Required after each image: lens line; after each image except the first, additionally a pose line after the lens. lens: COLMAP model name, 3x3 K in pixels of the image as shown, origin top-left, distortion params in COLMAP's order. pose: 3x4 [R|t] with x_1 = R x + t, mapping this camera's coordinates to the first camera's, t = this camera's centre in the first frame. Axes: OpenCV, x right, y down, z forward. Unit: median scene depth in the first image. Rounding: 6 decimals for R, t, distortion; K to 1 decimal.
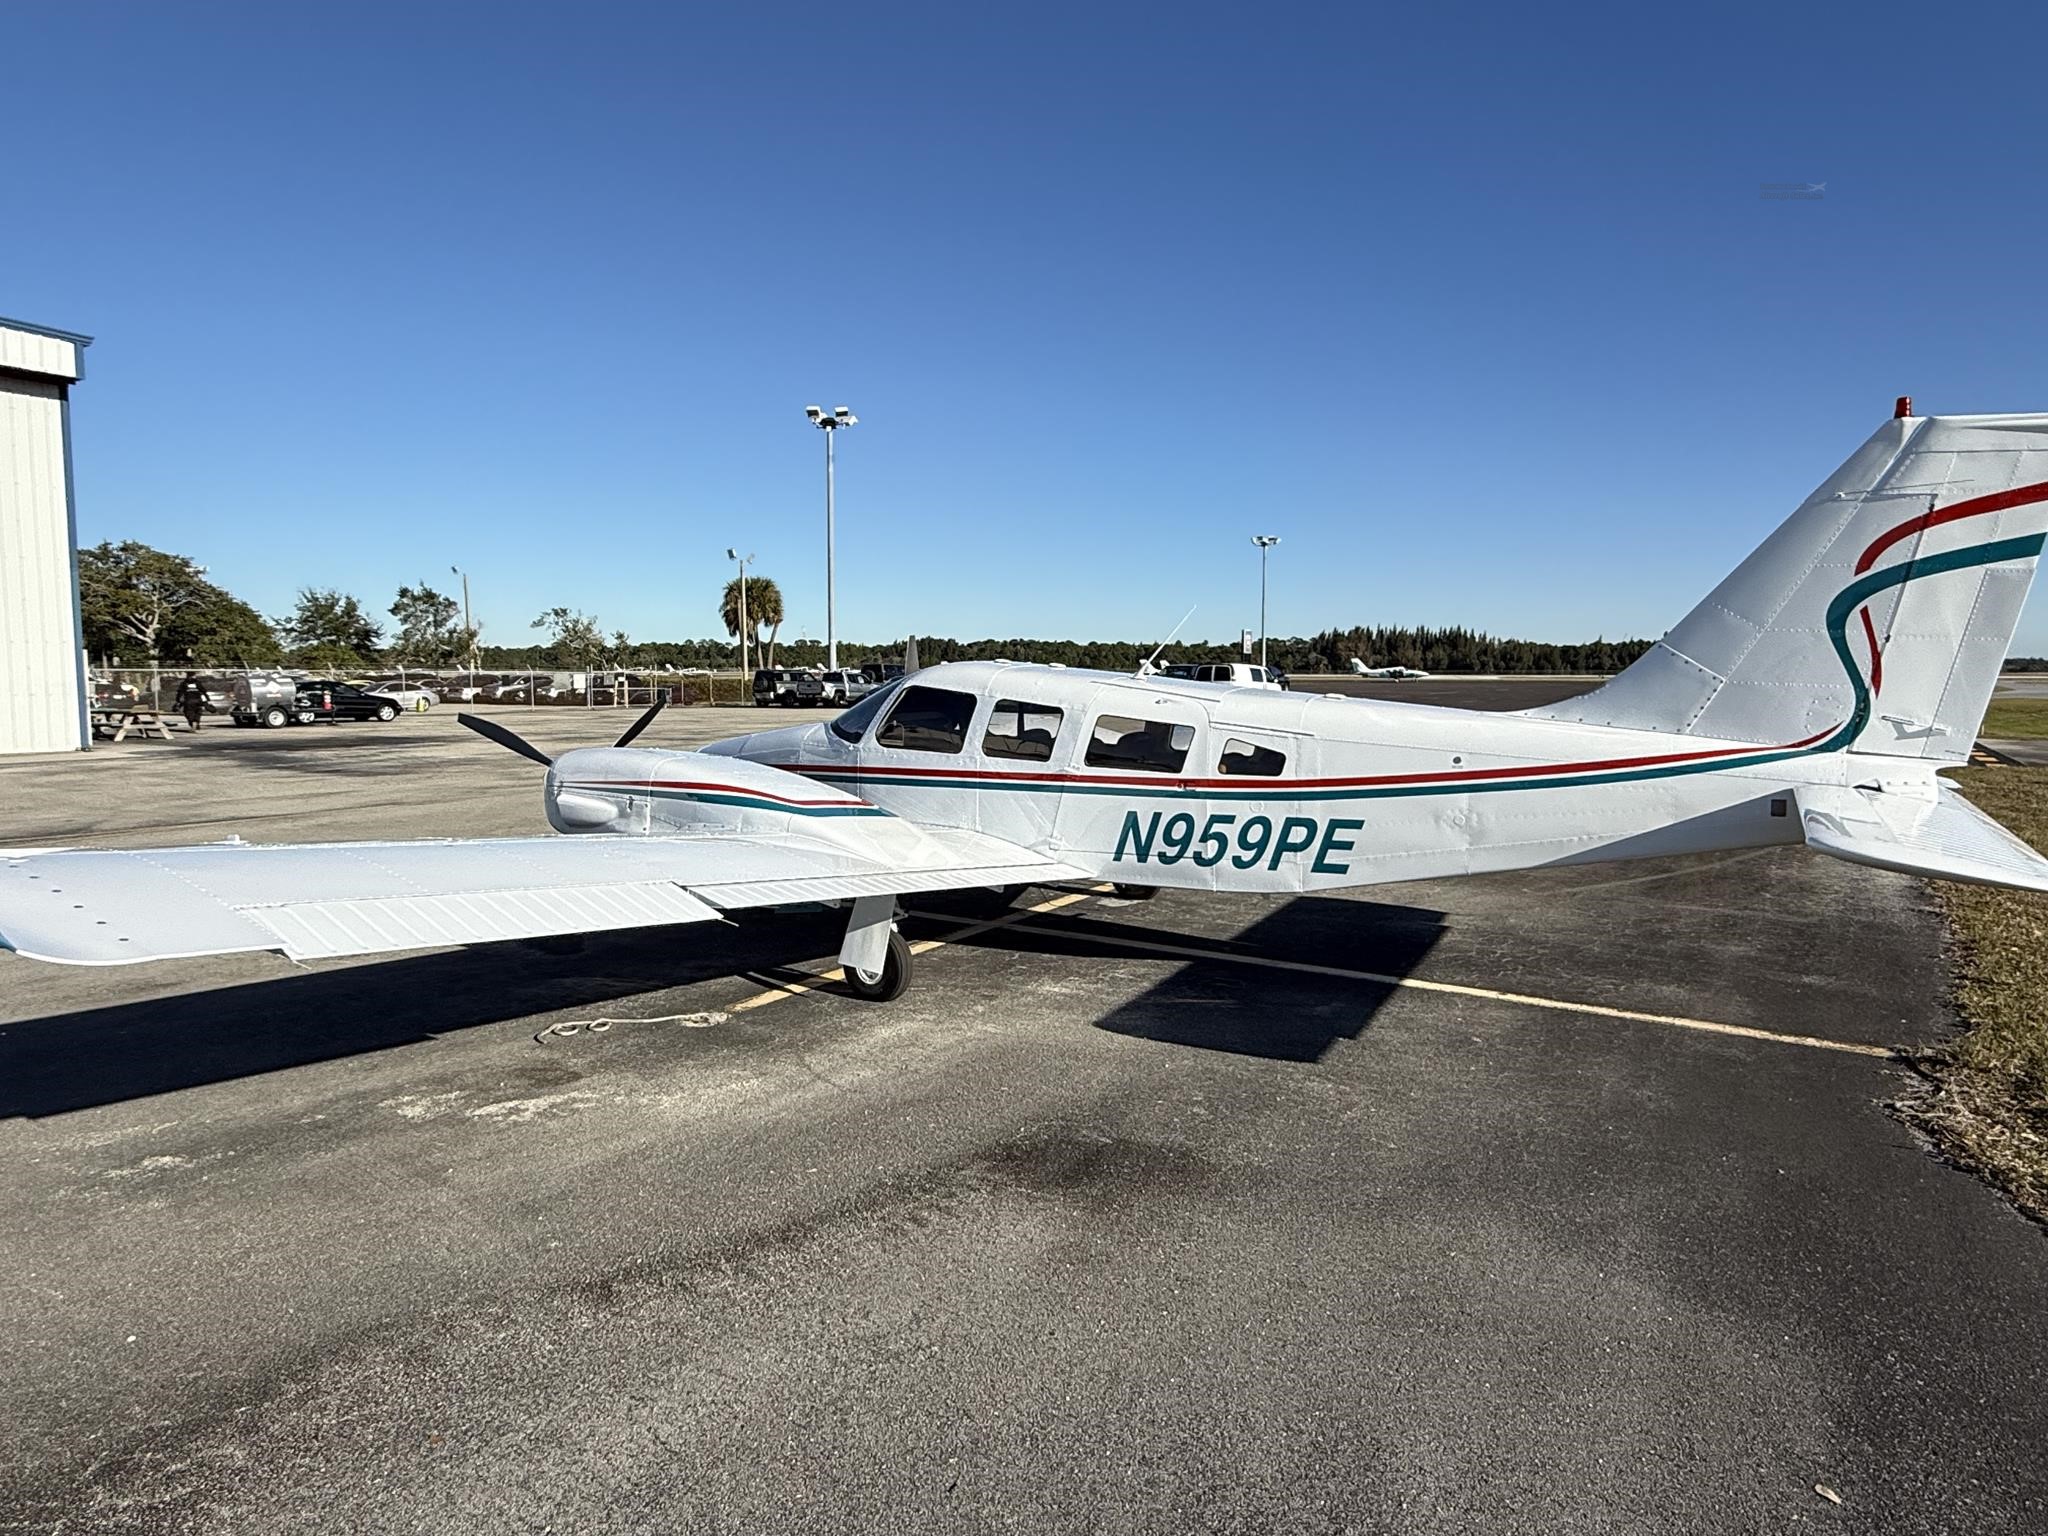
lens RADIAL K [[1246.9, 0, 1012.6], [0, 1246.9, 765.1], [0, 0, 1]] dist [0.000844, 0.000551]
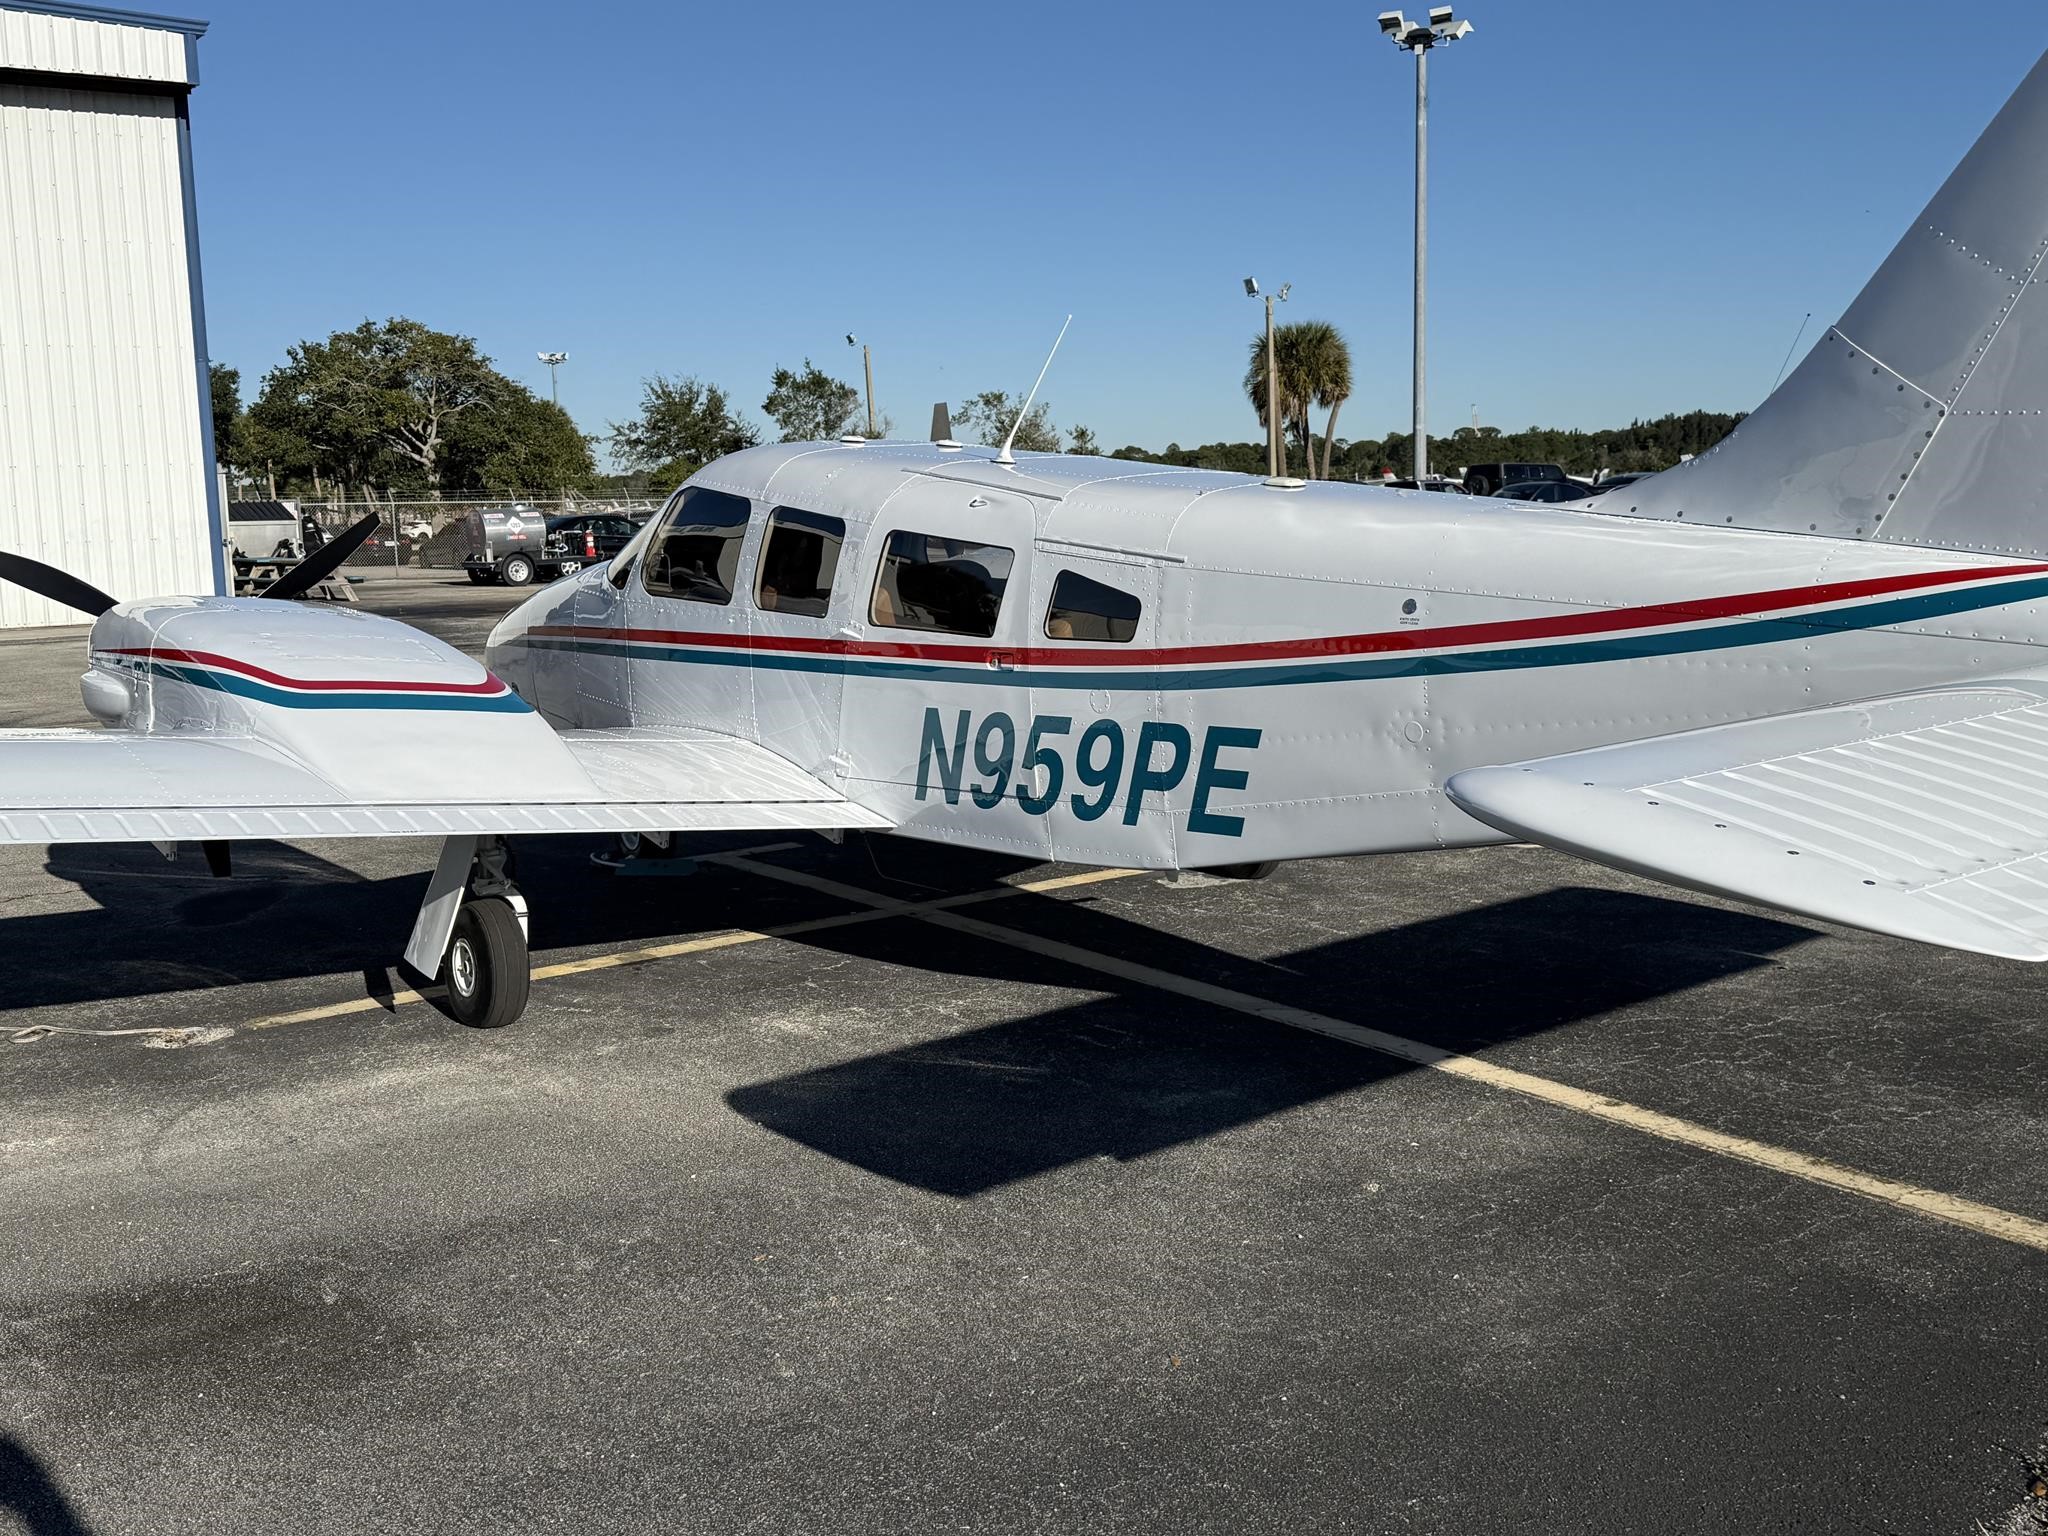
lens RADIAL K [[2076.2, 0, 1017.0], [0, 2076.2, 770.9], [0, 0, 1]] dist [0.186379, -0.433102]
pose [[0.928791, 0.022796, -0.369902, 0.475600], [-0.000361, 0.998162, 0.060607, 0.009887], [0.370604, -0.056158, 0.927092, 0.184111]]
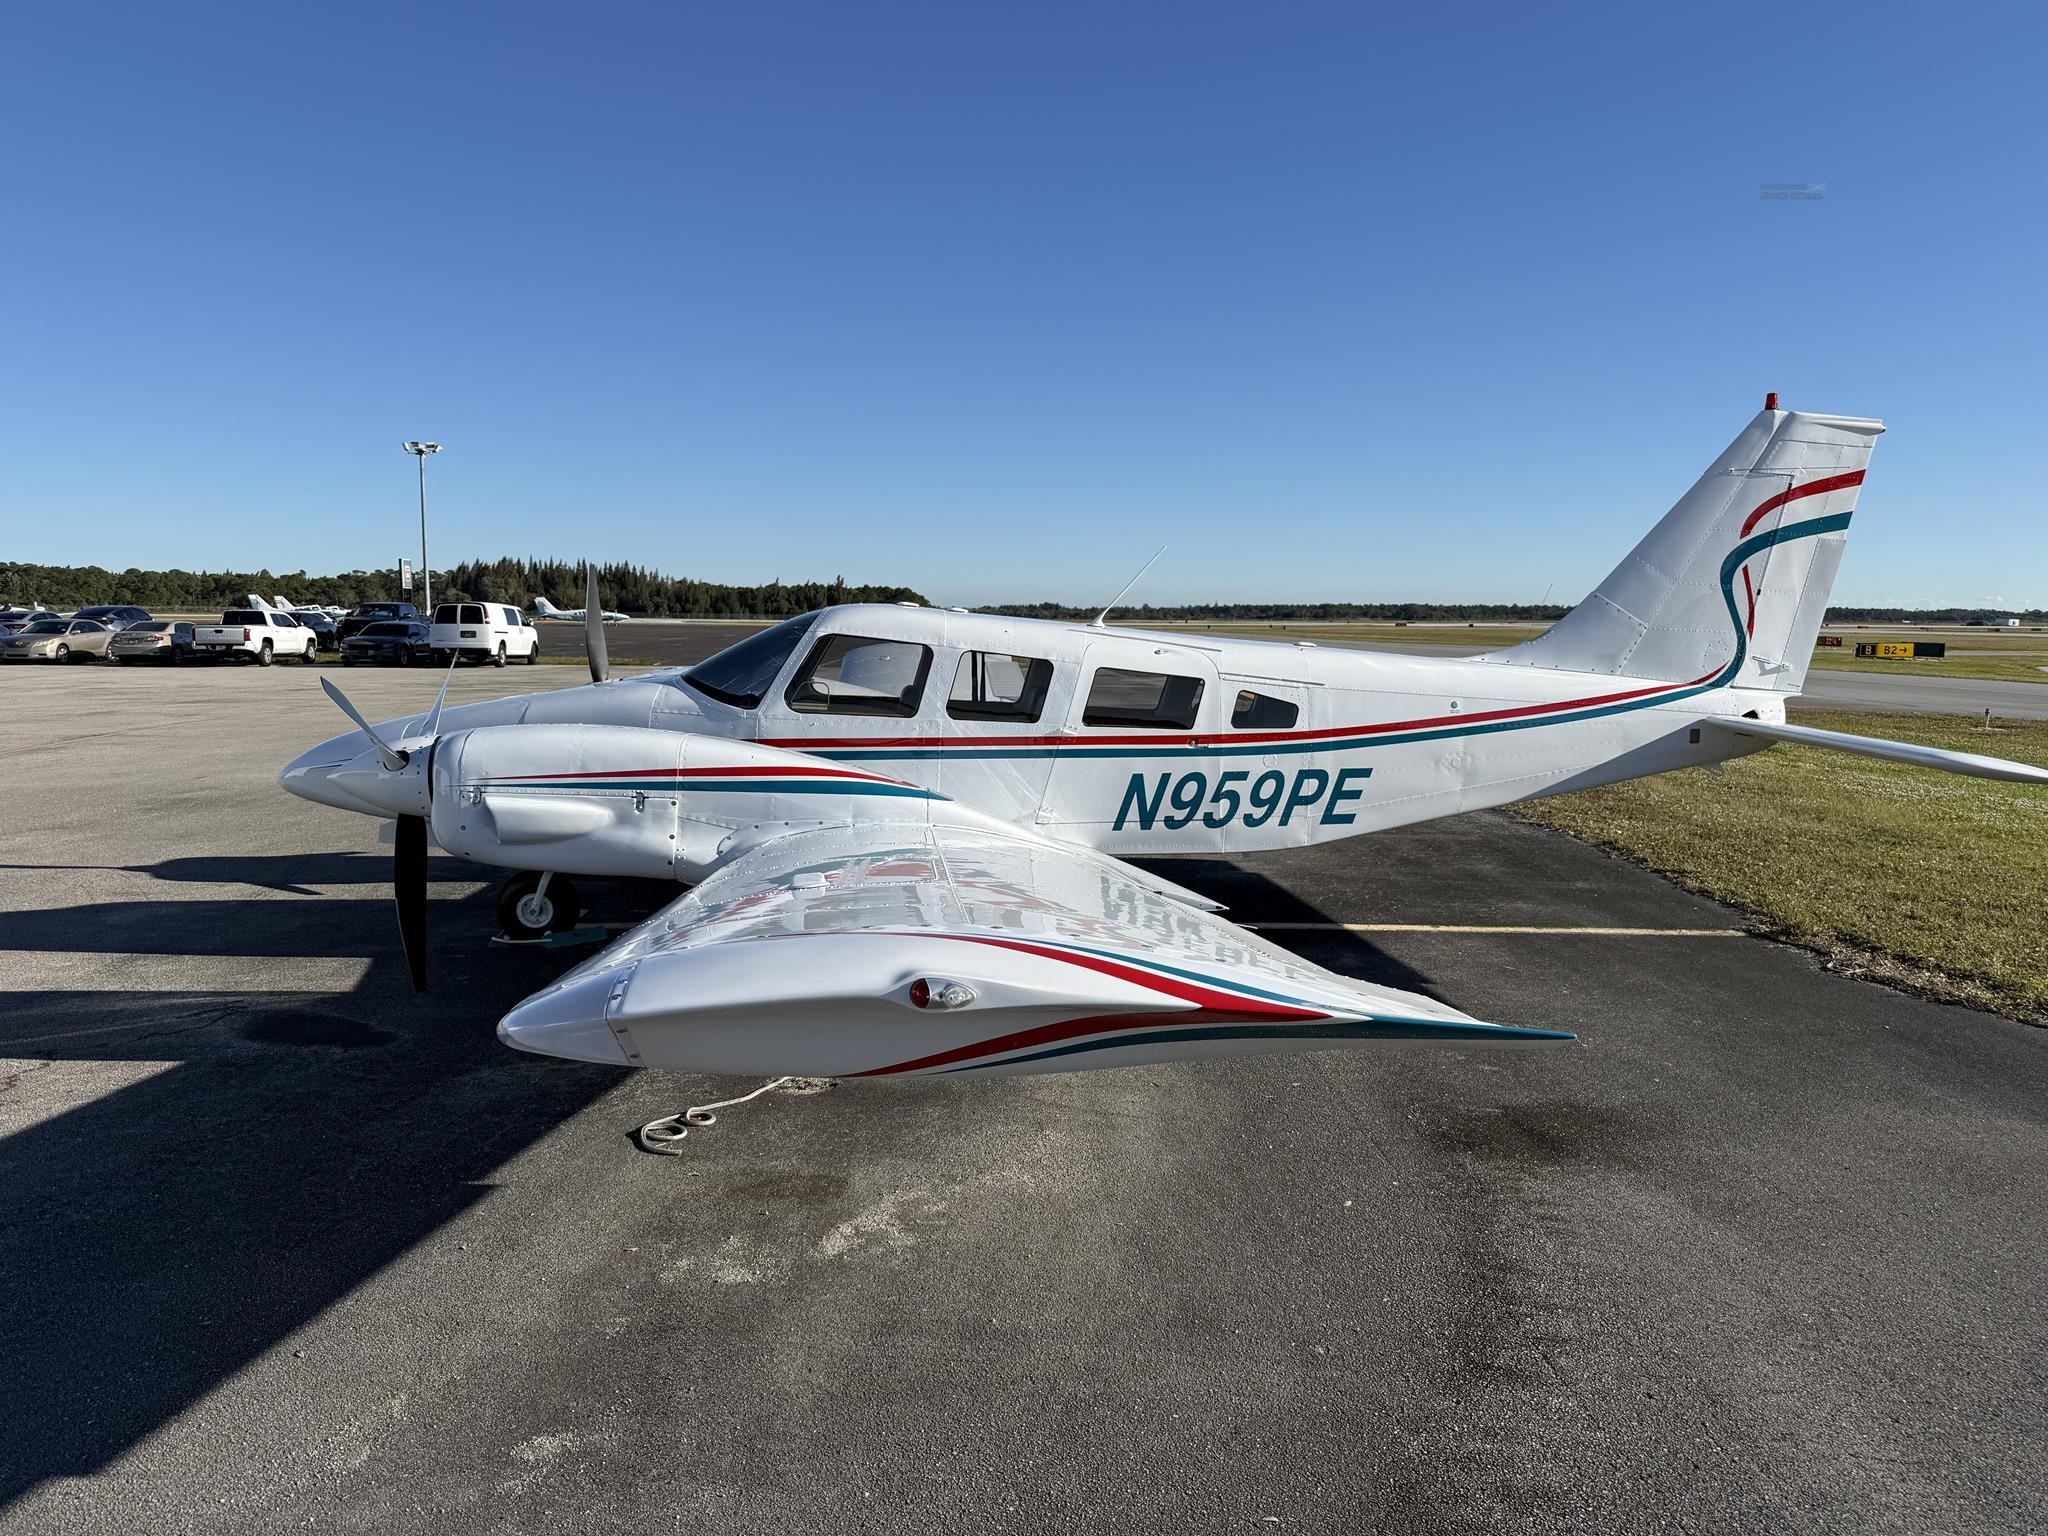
lens RADIAL K [[1436.8, 0, 1024.0], [0, 1436.8, 768.0], [0, 0, 1]] dist [0.087866, -0.099446]
pose [[0.814827, -0.055257, 0.577064, -0.583885], [0.037045, 0.998375, 0.043292, -0.015377], [-0.578519, -0.013898, 0.815551, 0.208015]]
